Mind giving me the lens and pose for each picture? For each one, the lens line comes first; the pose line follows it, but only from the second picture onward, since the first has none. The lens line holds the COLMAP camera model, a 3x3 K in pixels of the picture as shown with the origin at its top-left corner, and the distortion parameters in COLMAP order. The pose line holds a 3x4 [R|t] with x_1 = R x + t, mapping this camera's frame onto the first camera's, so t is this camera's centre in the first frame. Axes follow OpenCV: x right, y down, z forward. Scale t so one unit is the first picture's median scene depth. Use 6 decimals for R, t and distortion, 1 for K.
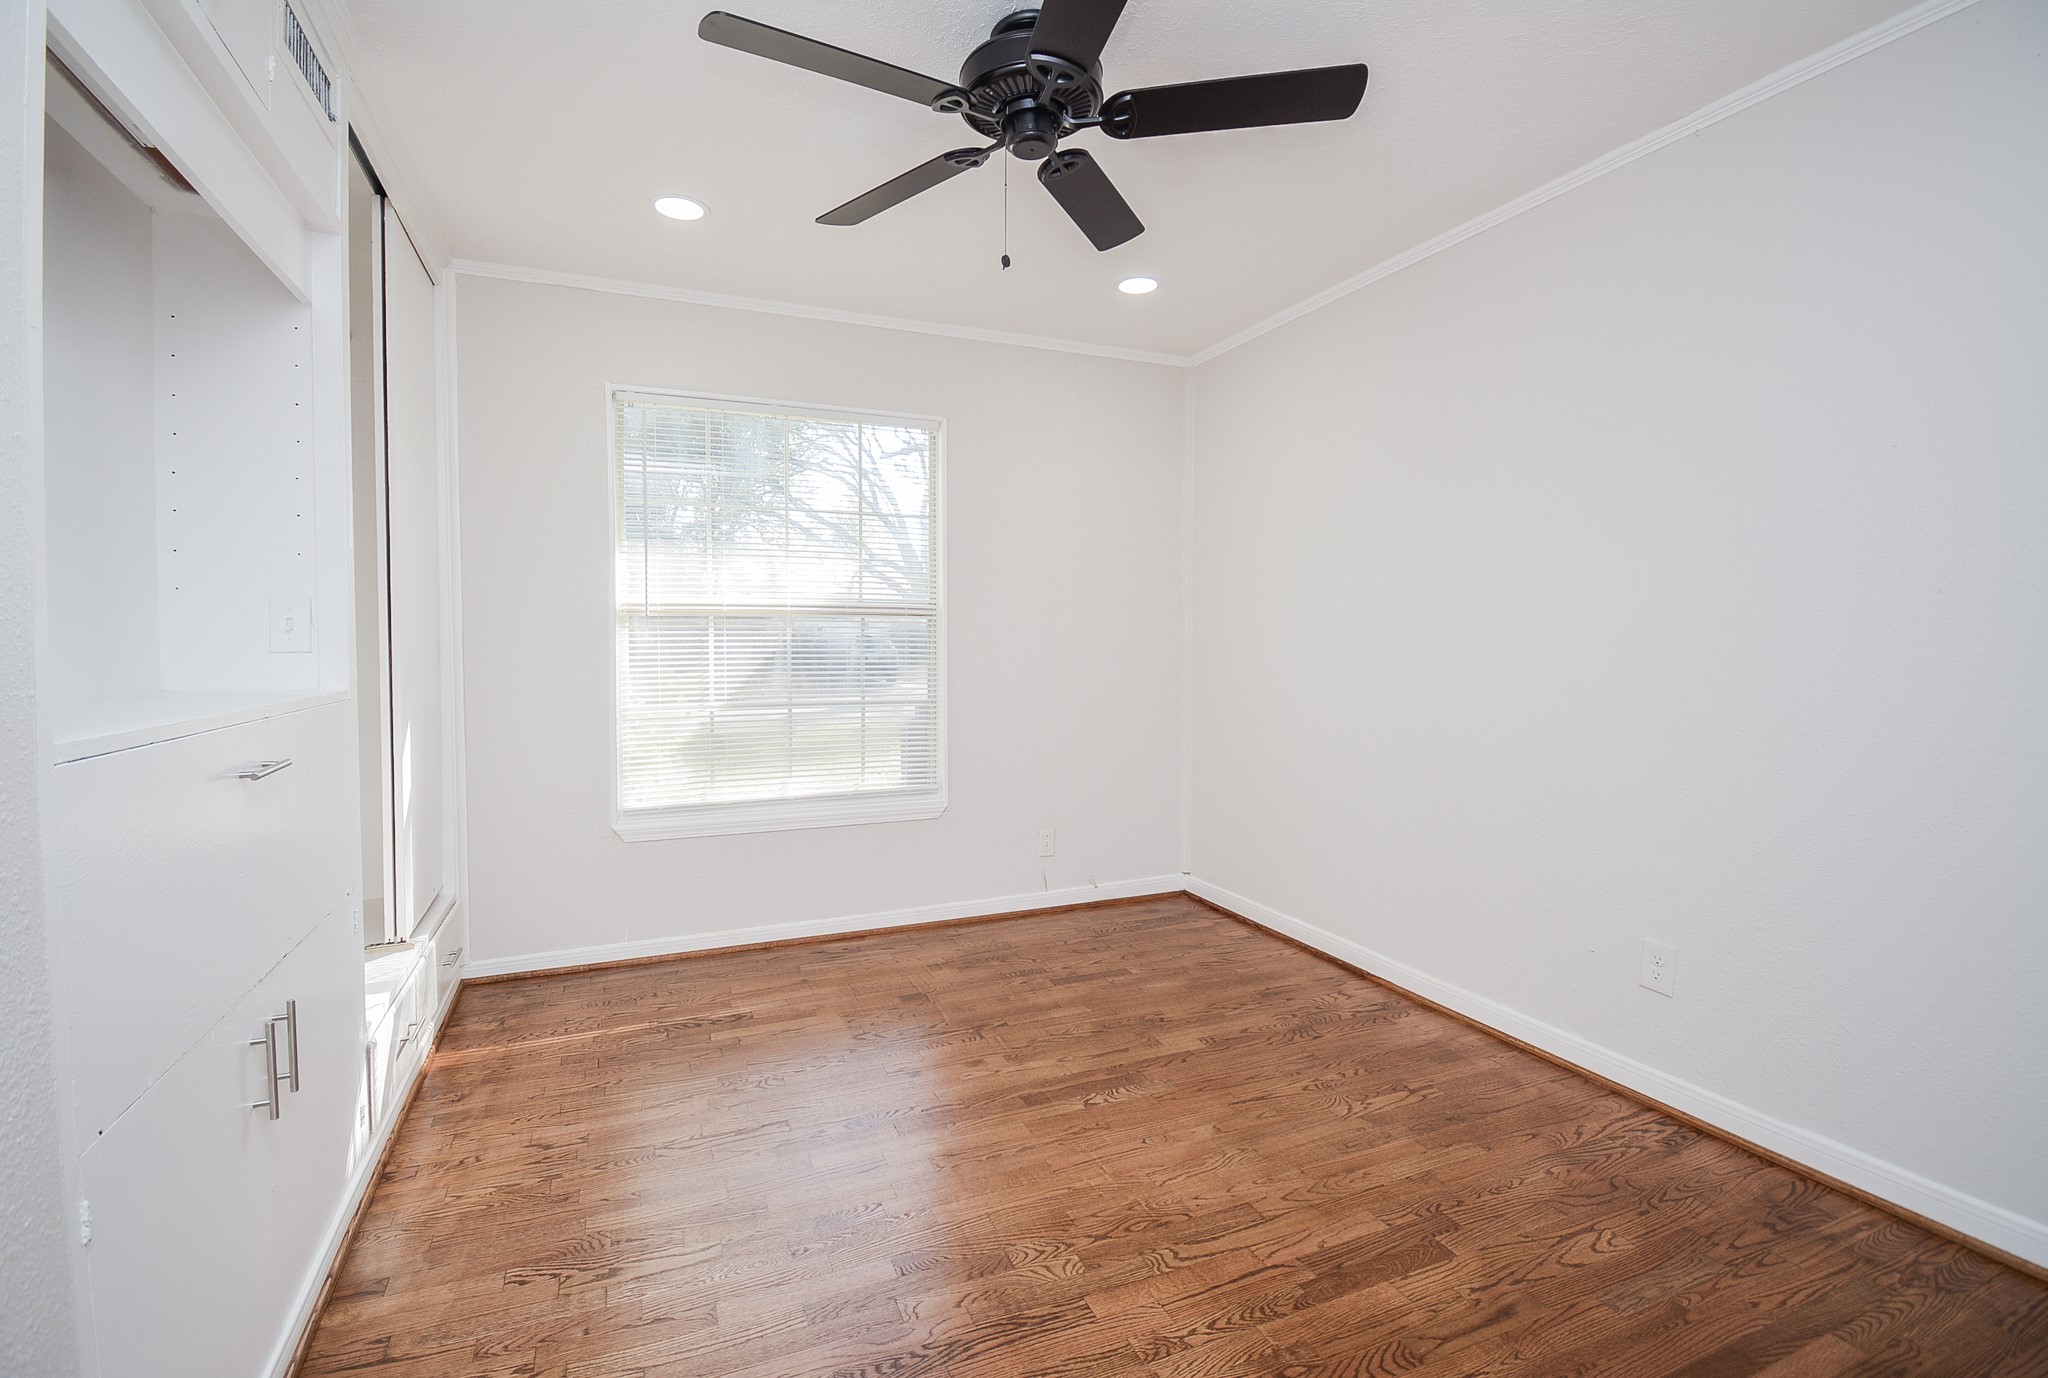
lens RADIAL K [[943.4, 0, 1022.4], [0, 943.4, 667.9], [0, 0, 1]] dist [0.000372, 0.000023]
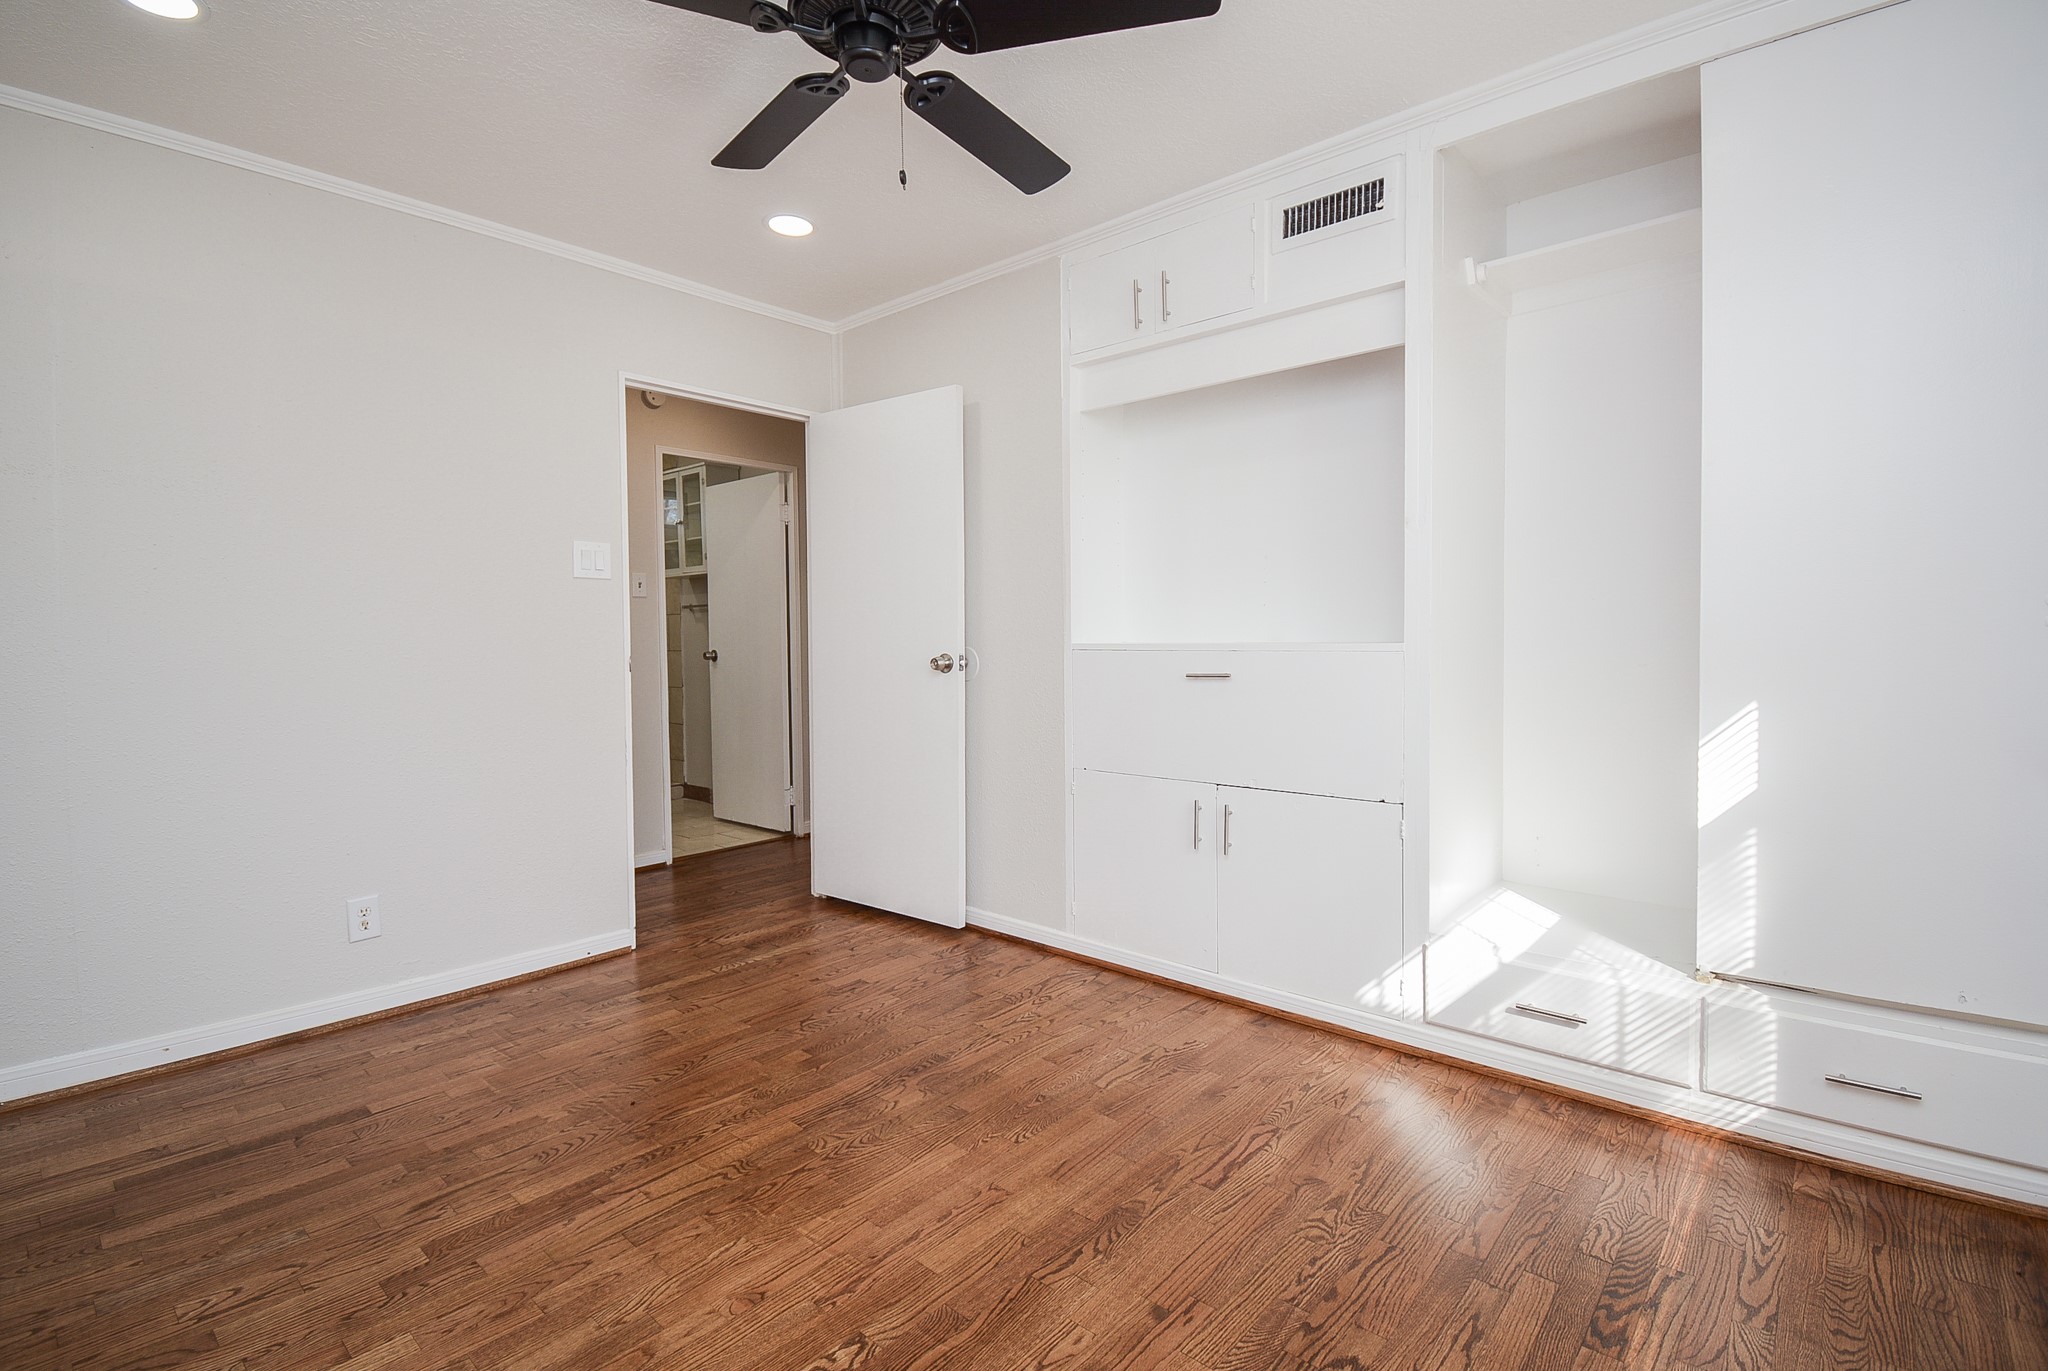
lens RADIAL K [[943.4, 0, 1022.4], [0, 943.4, 664.4], [0, 0, 1]] dist [0.000372, 0.000023]
pose [[-0.909148, 0.020016, -0.415991, 0.264253], [-0.002724, 0.998537, 0.053999, -0.017900], [0.416463, 0.050226, -0.907764, 1.897468]]
